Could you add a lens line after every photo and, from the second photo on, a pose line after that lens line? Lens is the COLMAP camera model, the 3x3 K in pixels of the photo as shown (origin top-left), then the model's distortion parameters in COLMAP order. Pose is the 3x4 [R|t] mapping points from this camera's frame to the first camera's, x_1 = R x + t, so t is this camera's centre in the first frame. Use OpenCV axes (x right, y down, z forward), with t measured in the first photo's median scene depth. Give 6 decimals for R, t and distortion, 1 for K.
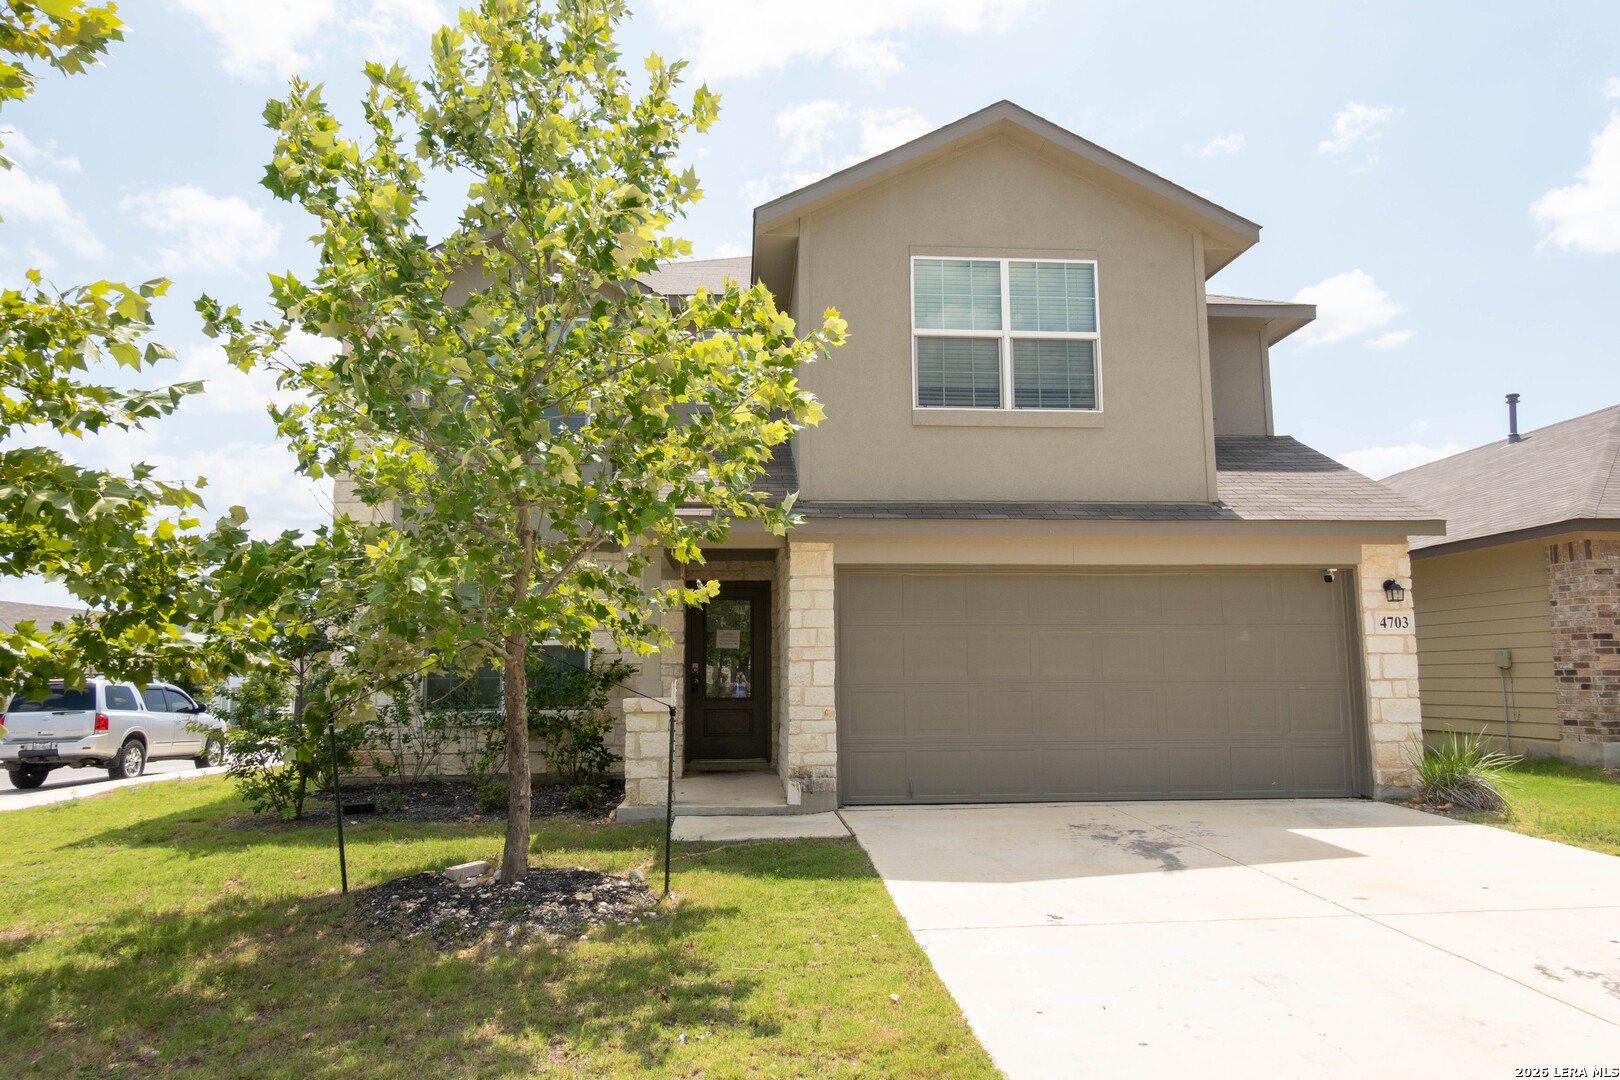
lens RADIAL K [[1116.2, 0, 810.0], [0, 1116.2, 540.0], [0, 0, 1]] dist [0.008120, -0.001518]
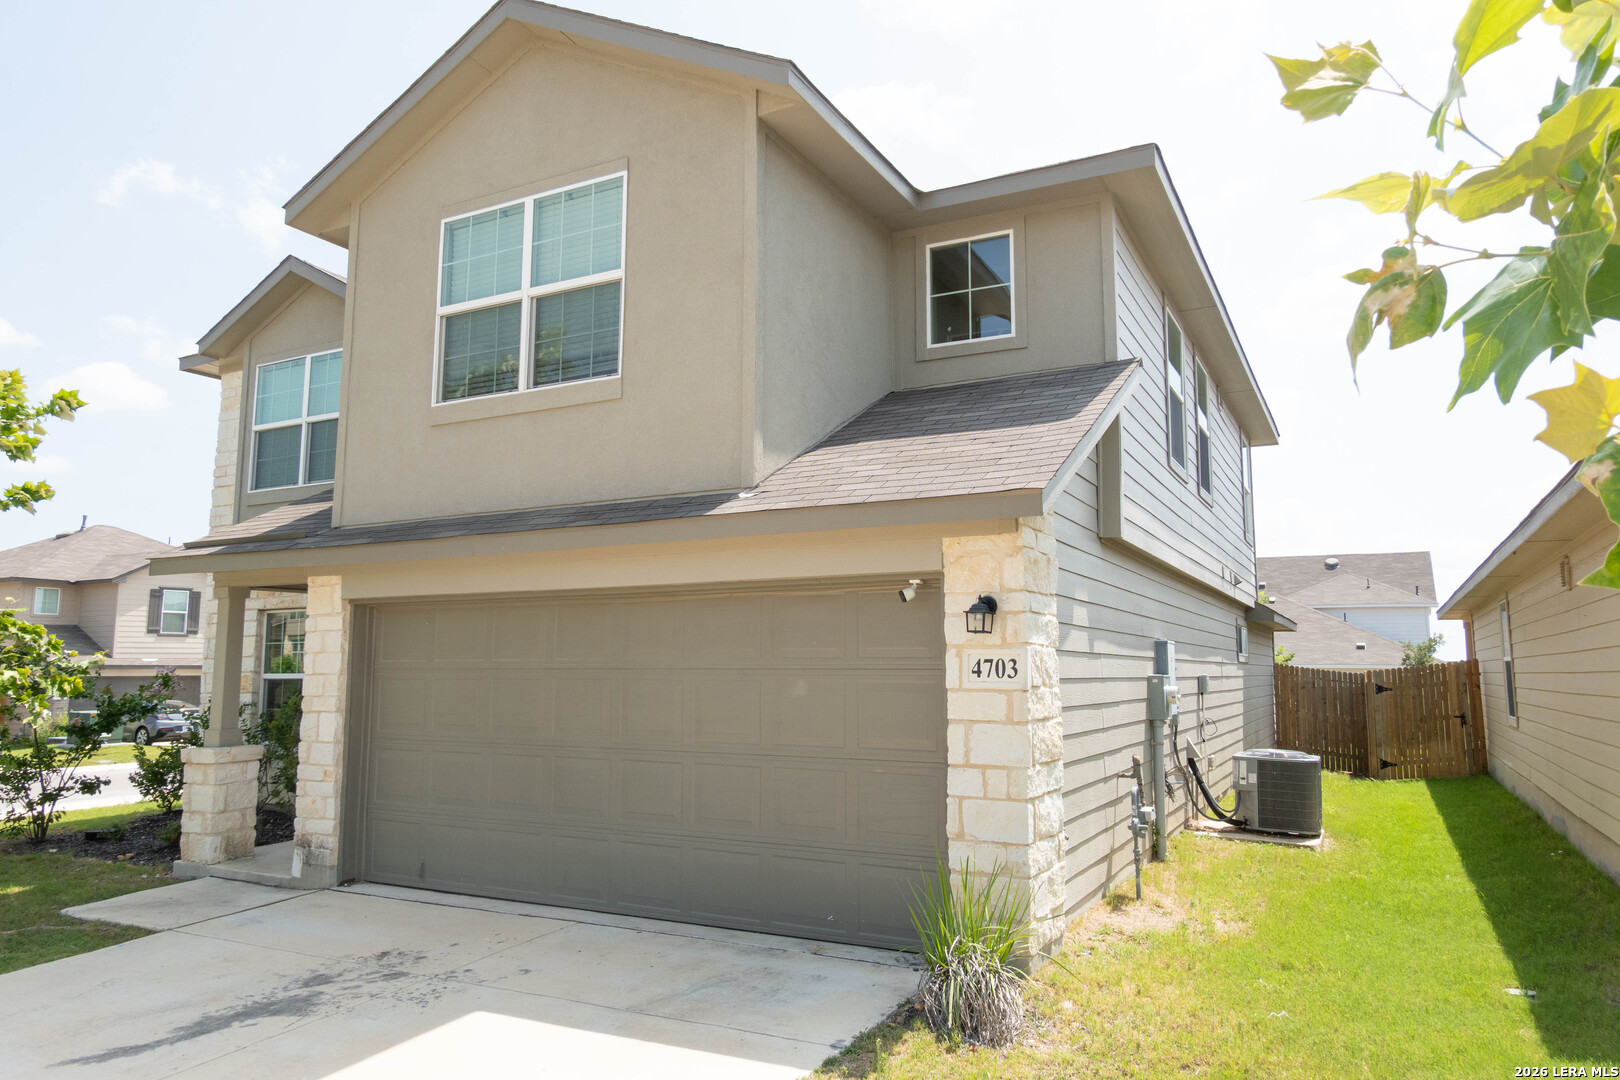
lens RADIAL K [[1116.2, 0, 810.0], [0, 1116.2, 540.0], [0, 0, 1]] dist [0.008120, -0.001518]
pose [[0.832985, -0.057462, -0.550304, 0.767184], [0.064812, 0.997879, -0.006091, 0.004002], [0.549486, -0.030593, 0.834942, 0.462008]]
